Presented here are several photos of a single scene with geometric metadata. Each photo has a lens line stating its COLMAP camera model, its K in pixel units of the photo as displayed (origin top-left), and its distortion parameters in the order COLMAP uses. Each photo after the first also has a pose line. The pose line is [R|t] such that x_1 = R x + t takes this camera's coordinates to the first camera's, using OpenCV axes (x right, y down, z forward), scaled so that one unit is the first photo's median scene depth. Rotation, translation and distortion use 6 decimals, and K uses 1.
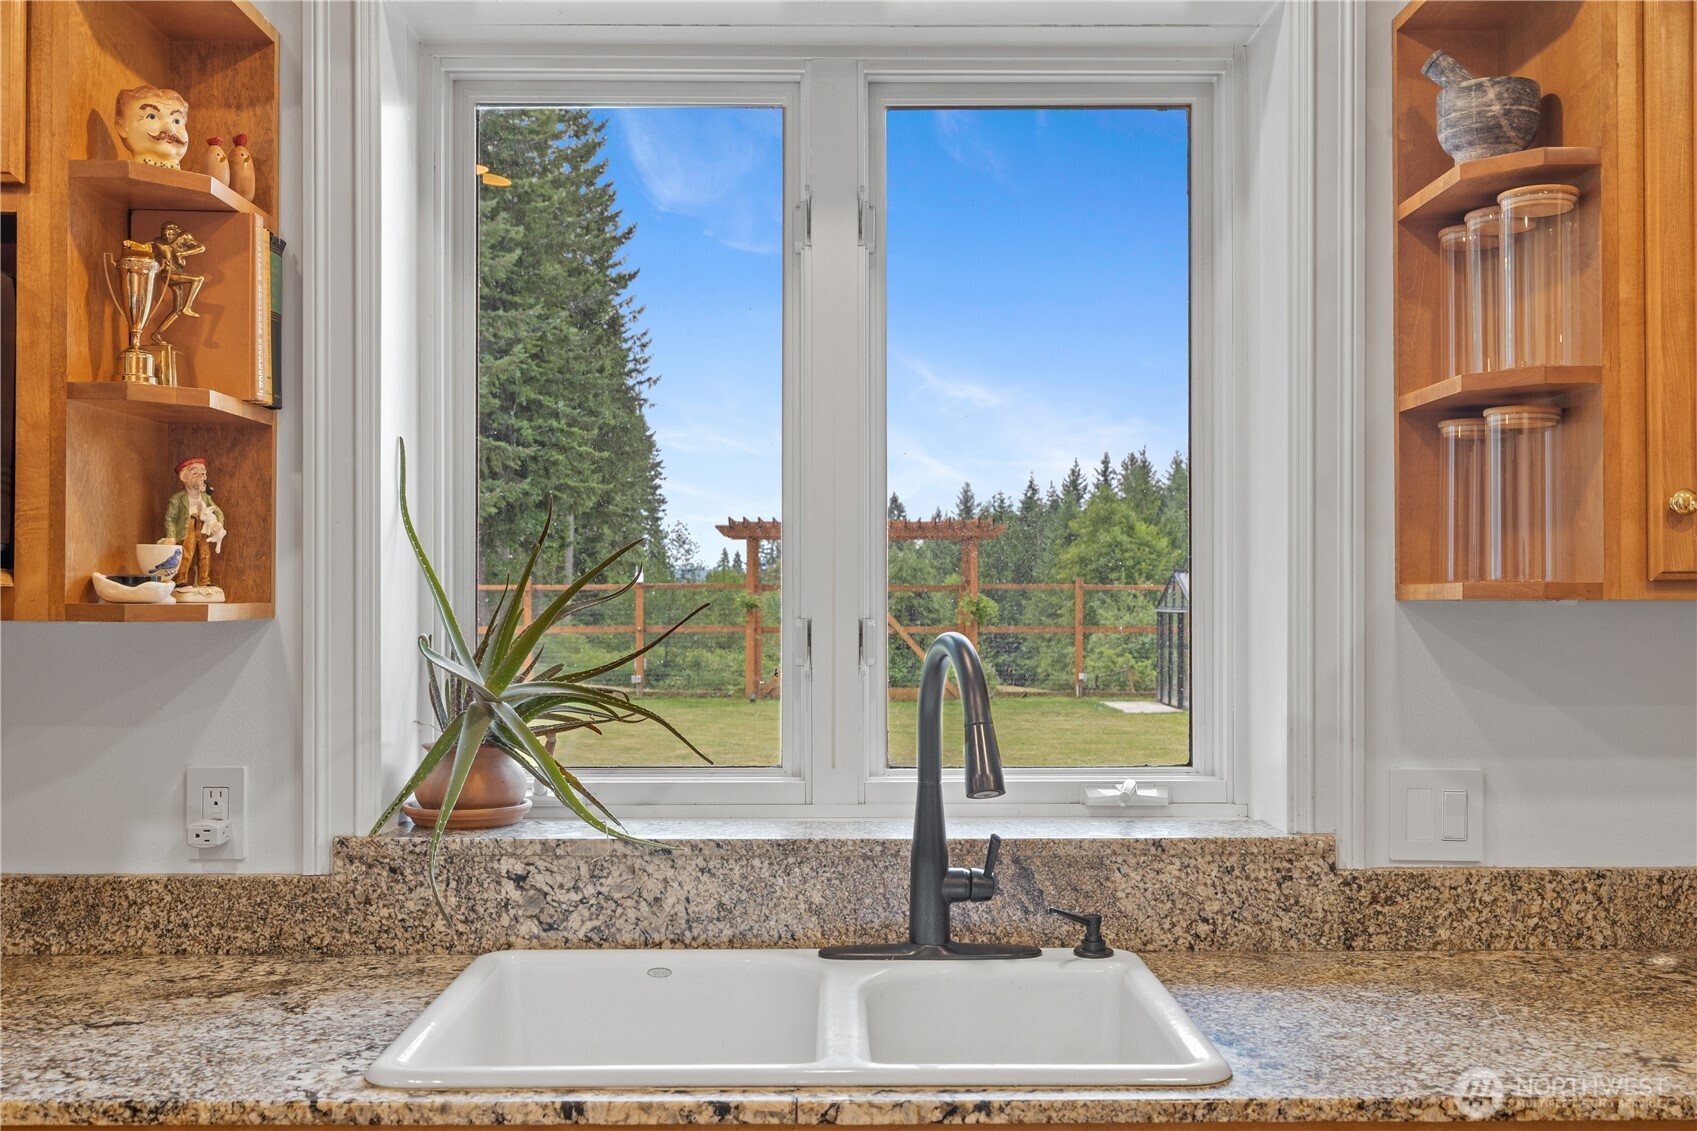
lens RADIAL K [[1706.9, 0, 838.6], [0, 1706.9, 564.2], [0, 0, 1]] dist [0.007079, 0.000000]
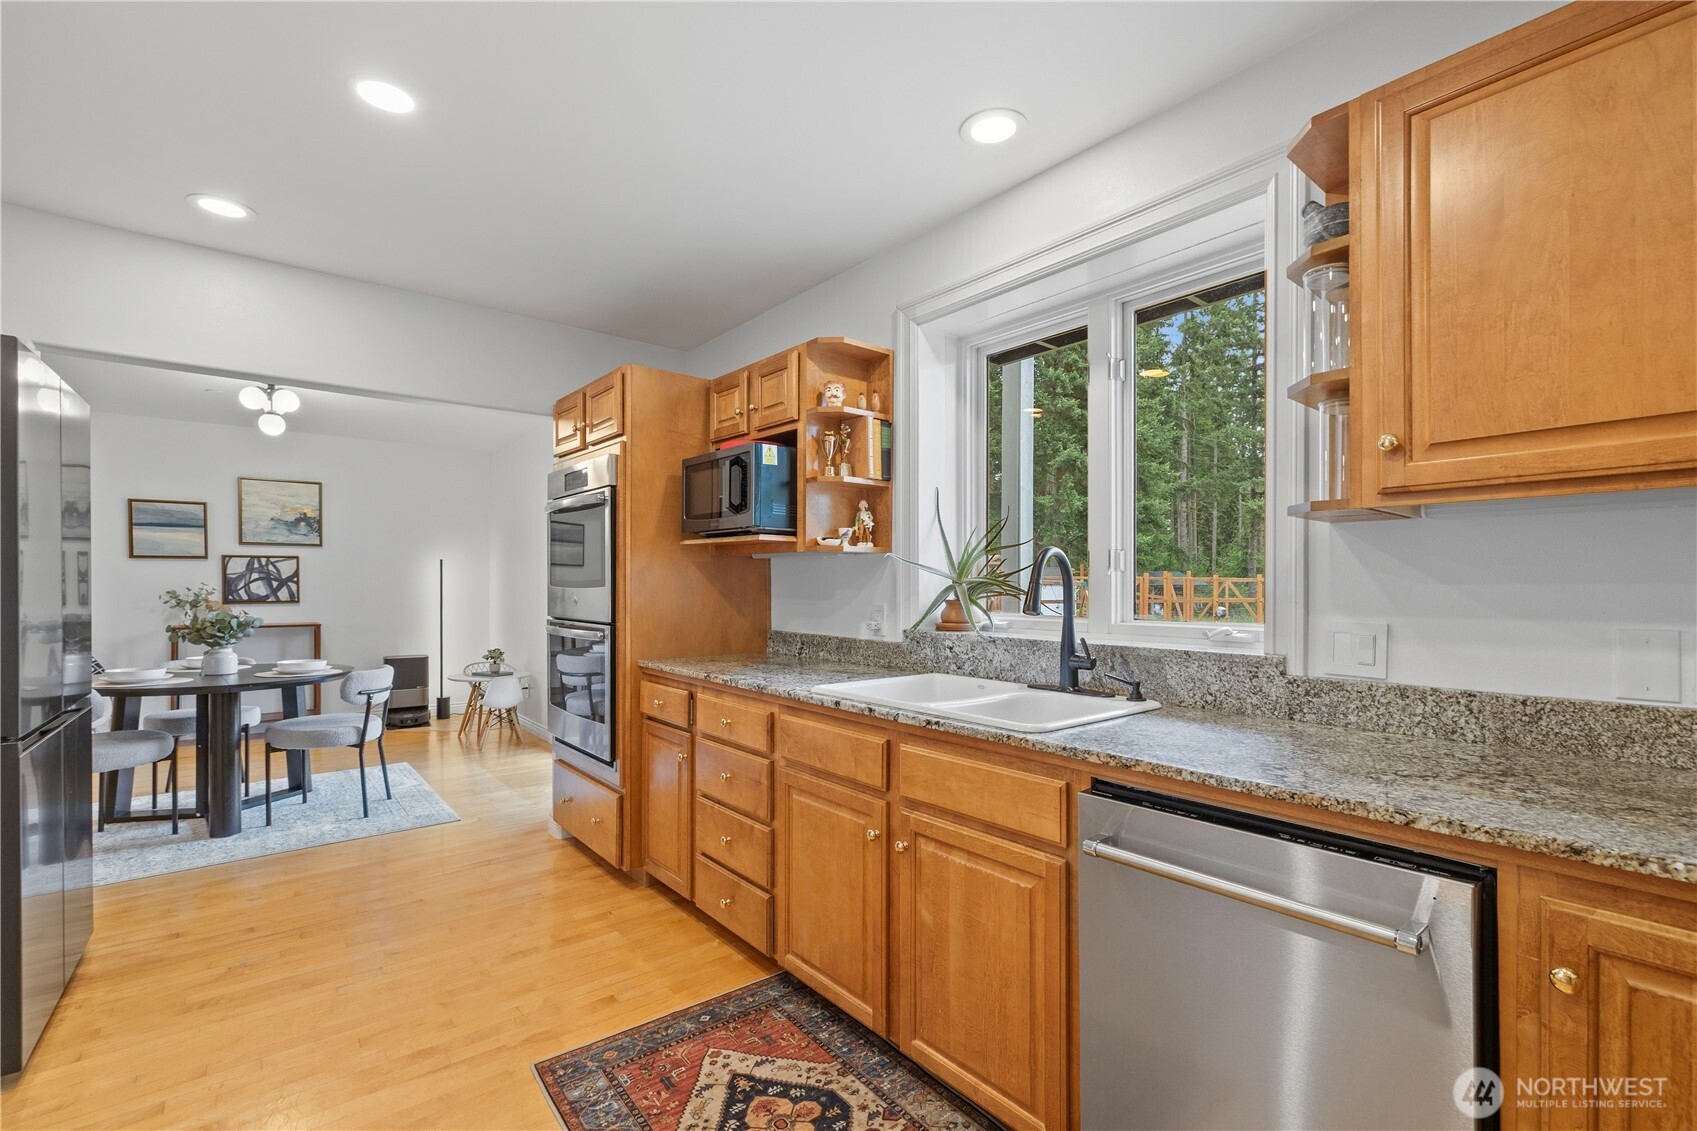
lens RADIAL K [[731.7, 0, 845.3], [0, 731.7, 579.6], [0, 0, 1]] dist [0.008359, 0.000003]
pose [[0.636965, -0.001014, -0.770892, 0.595788], [0.008188, 0.999952, 0.005451, 0.070645], [0.770849, -0.009784, 0.636942, 0.149927]]
